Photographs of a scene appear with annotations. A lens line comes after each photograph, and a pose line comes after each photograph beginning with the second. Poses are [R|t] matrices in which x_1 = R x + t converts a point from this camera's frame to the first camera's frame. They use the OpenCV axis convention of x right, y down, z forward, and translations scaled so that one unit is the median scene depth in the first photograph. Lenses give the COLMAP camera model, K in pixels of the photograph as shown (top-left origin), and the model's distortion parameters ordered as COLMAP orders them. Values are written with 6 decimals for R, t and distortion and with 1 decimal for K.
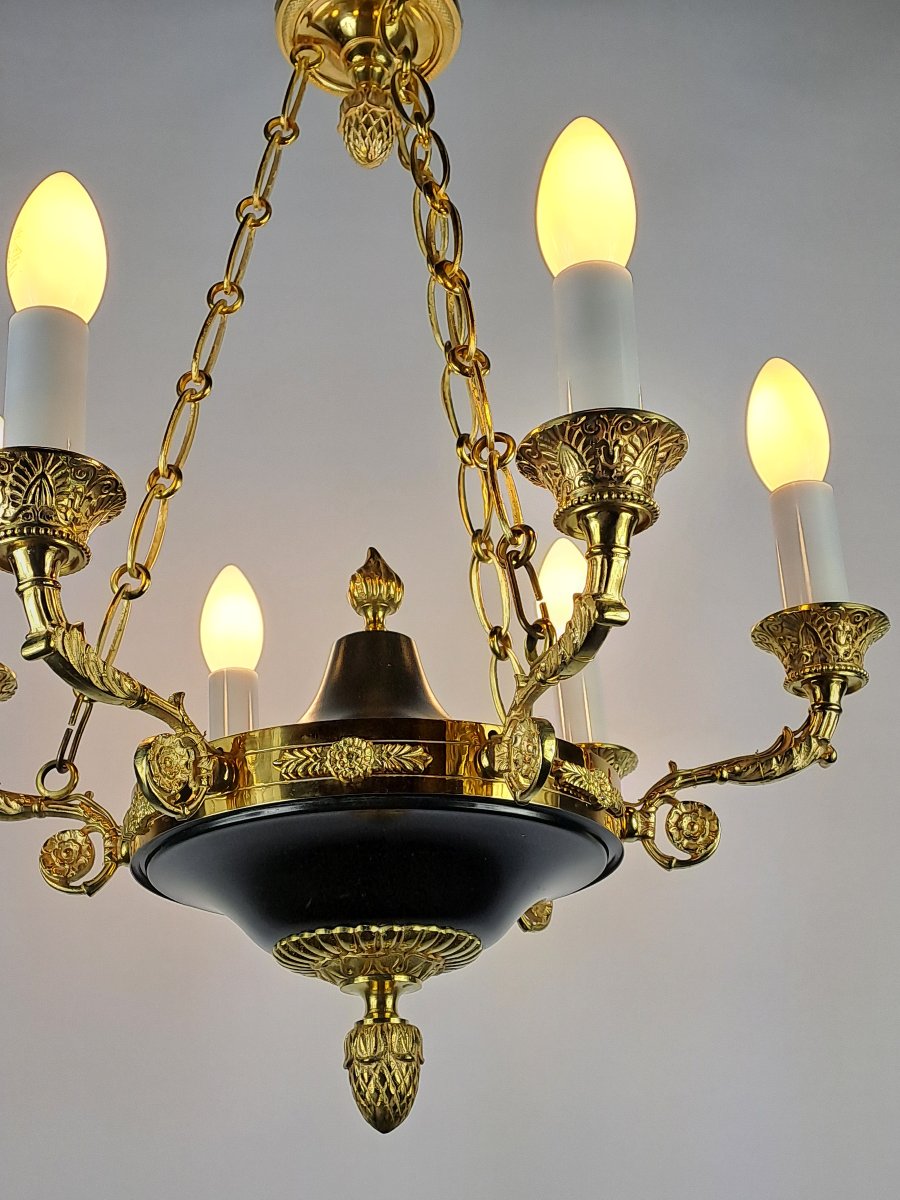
lens RADIAL K [[1500.2, 0, 431.6], [0, 1500.2, 591.4], [0, 0, 1]] dist [0.107793, 0.080737]
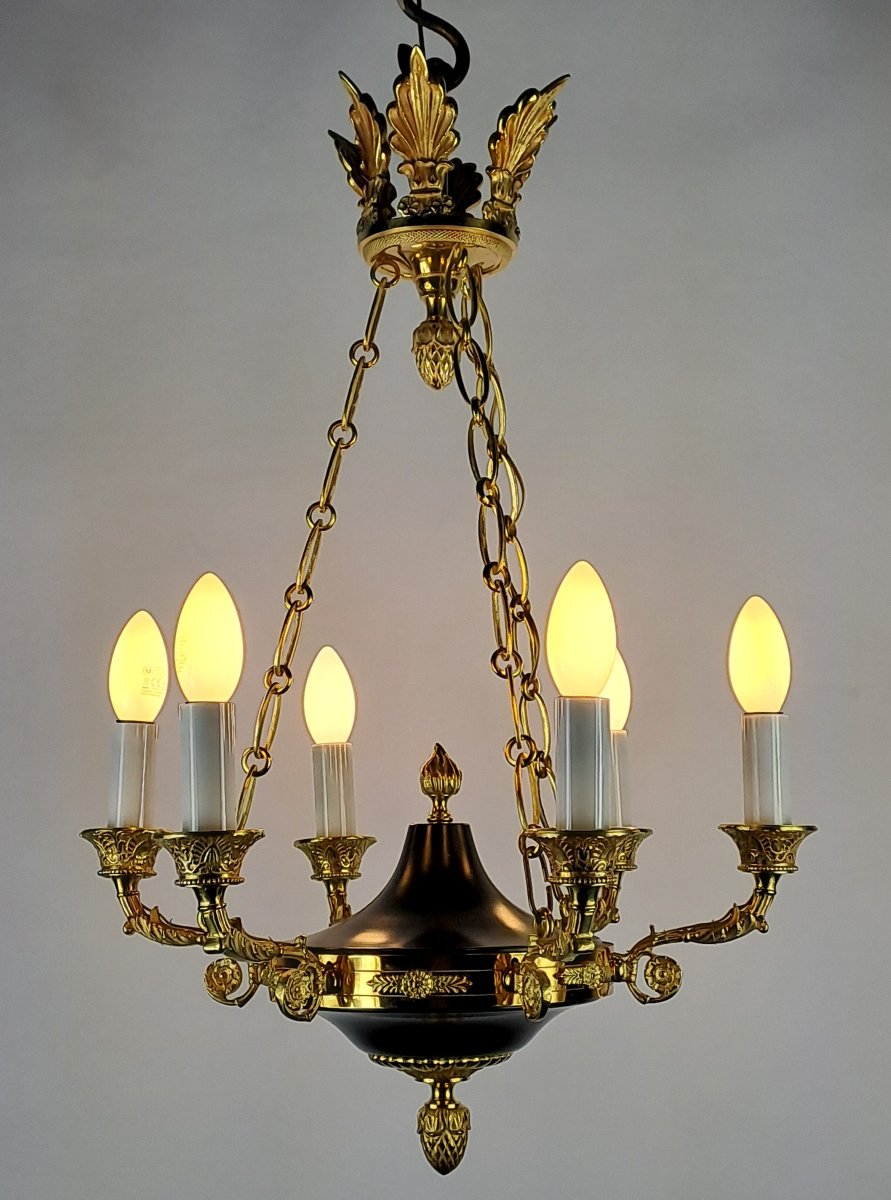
lens RADIAL K [[1809.4, 0, 484.4], [0, 1809.4, 650.3], [0, 0, 1]] dist [0.079888, 0.158885]
pose [[0.999264, 0.015041, -0.035284, 0.064614], [-0.003317, 0.950342, 0.311189, -0.695755], [0.038213, -0.310843, 0.949693, -0.554623]]
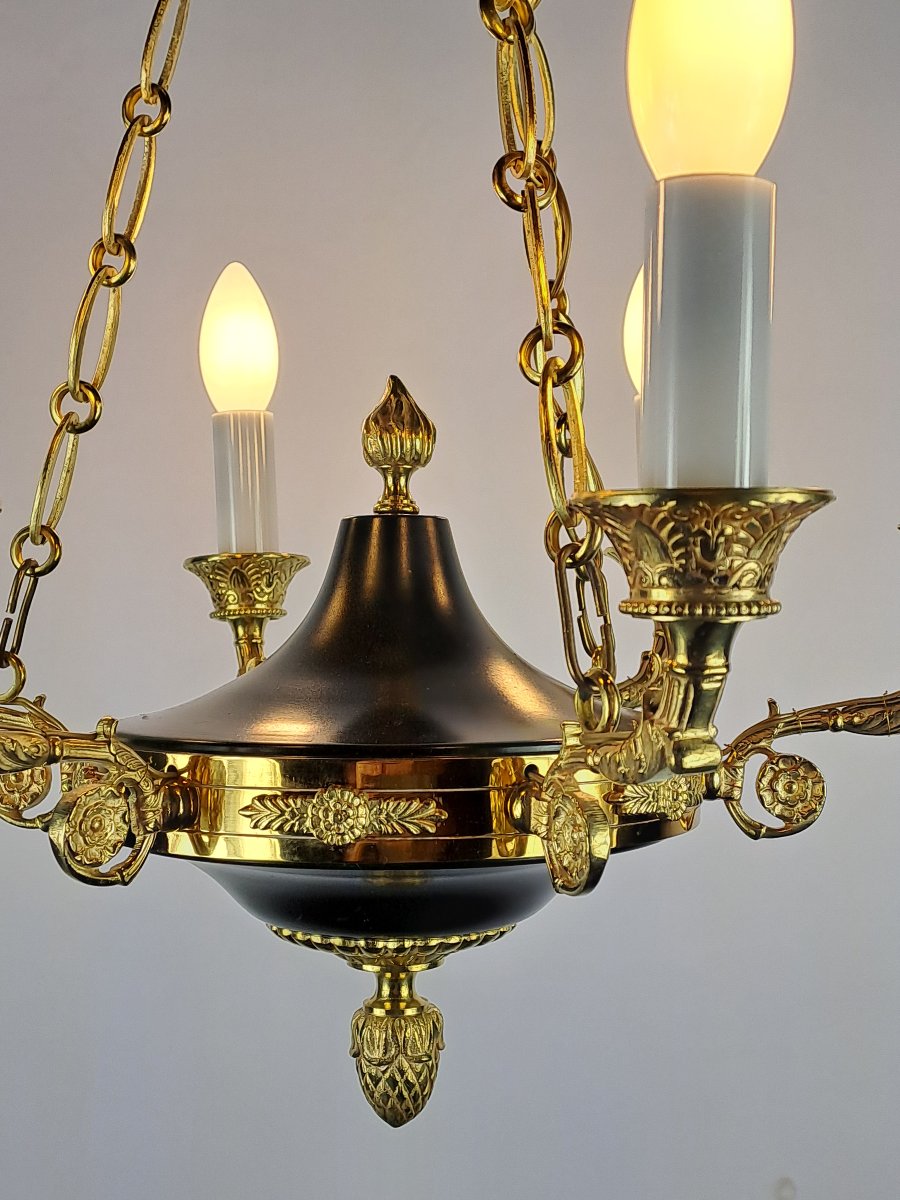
lens RADIAL K [[1522.0, 0, 448.0], [0, 1522.0, 587.0], [0, 0, 1]] dist [0.104047, -0.013570]
pose [[0.998418, 0.029235, -0.048036, 0.030961], [-0.007684, 0.917153, 0.398462, -0.271534], [0.055706, -0.397462, 0.915926, 0.313513]]
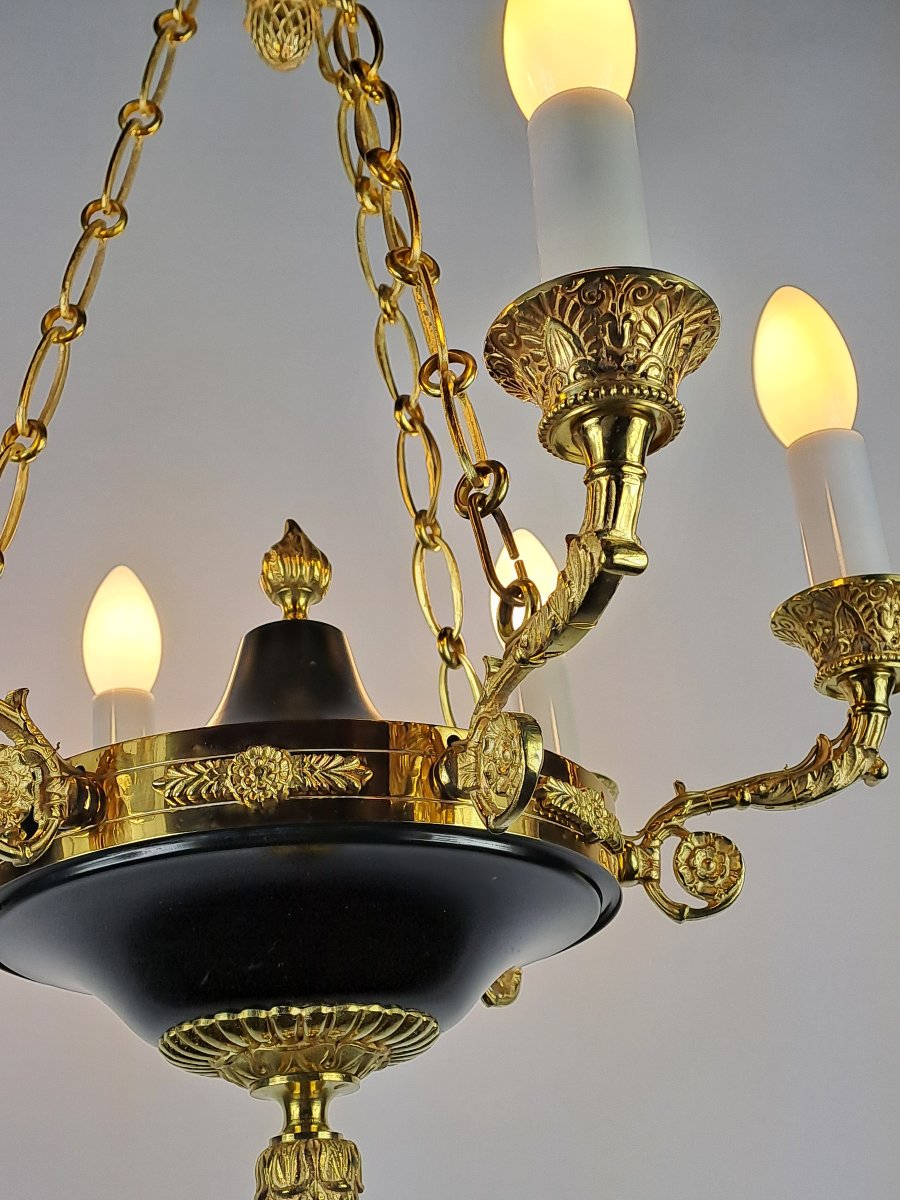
lens RADIAL K [[1522.0, 0, 448.0], [0, 1522.0, 587.0], [0, 0, 1]] dist [0.104047, -0.013570]
pose [[0.998276, -0.010246, 0.057791, -0.004407], [0.012724, 0.999008, -0.042666, 0.047941], [-0.057296, 0.043328, 0.997417, 0.230033]]
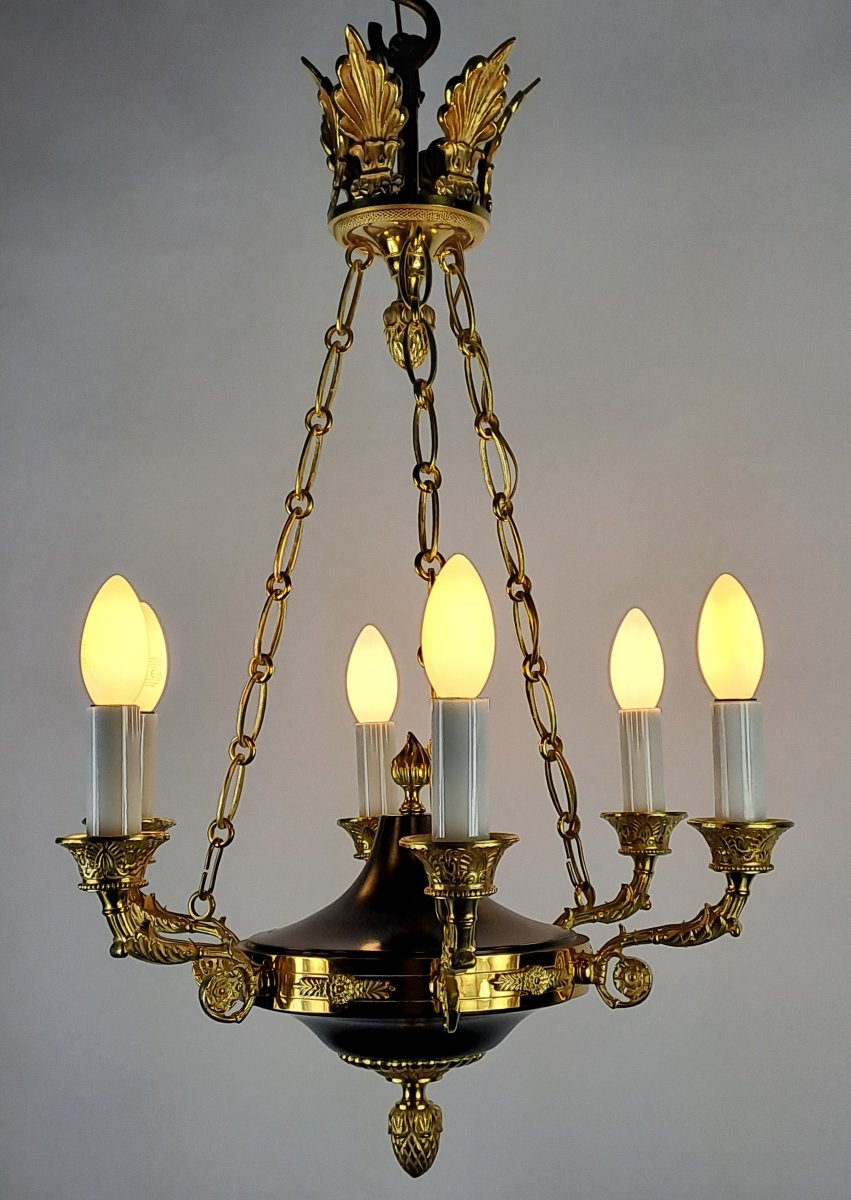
lens RADIAL K [[1736.9, 0, 464.8], [0, 1736.9, 583.6], [0, 0, 1]] dist [0.102618, 0.086109]
pose [[0.961040, -0.010350, -0.276217, 0.485810], [0.097994, 0.947150, 0.305457, -0.697479], [0.258457, -0.320624, 0.911263, -0.356403]]
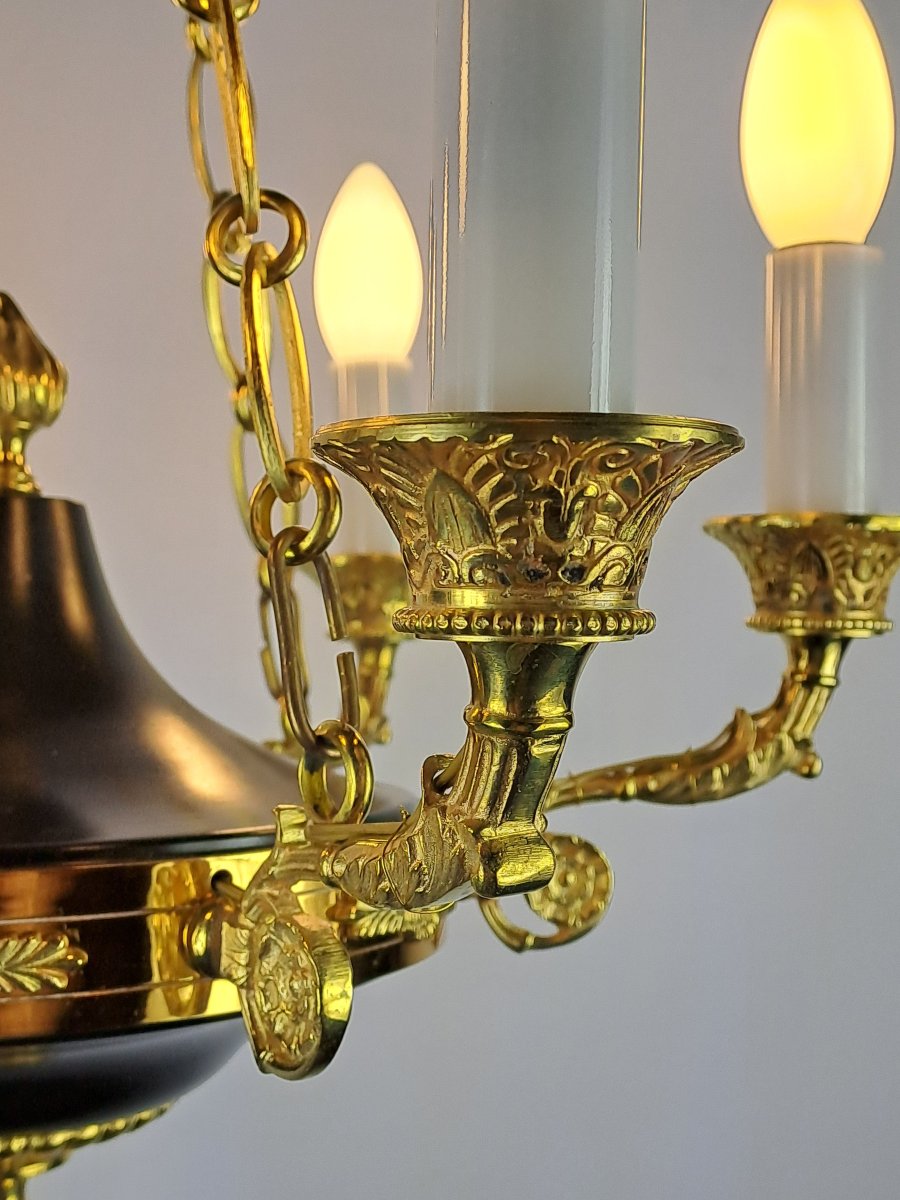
lens RADIAL K [[1648.7, 0, 465.9], [0, 1648.7, 602.0], [0, 0, 1]] dist [0.091386, -0.072187]
pose [[0.981642, 0.035746, 0.187352, 0.013986], [-0.104625, 0.922223, 0.372234, -0.181981], [-0.159475, -0.385002, 0.909033, 0.497471]]
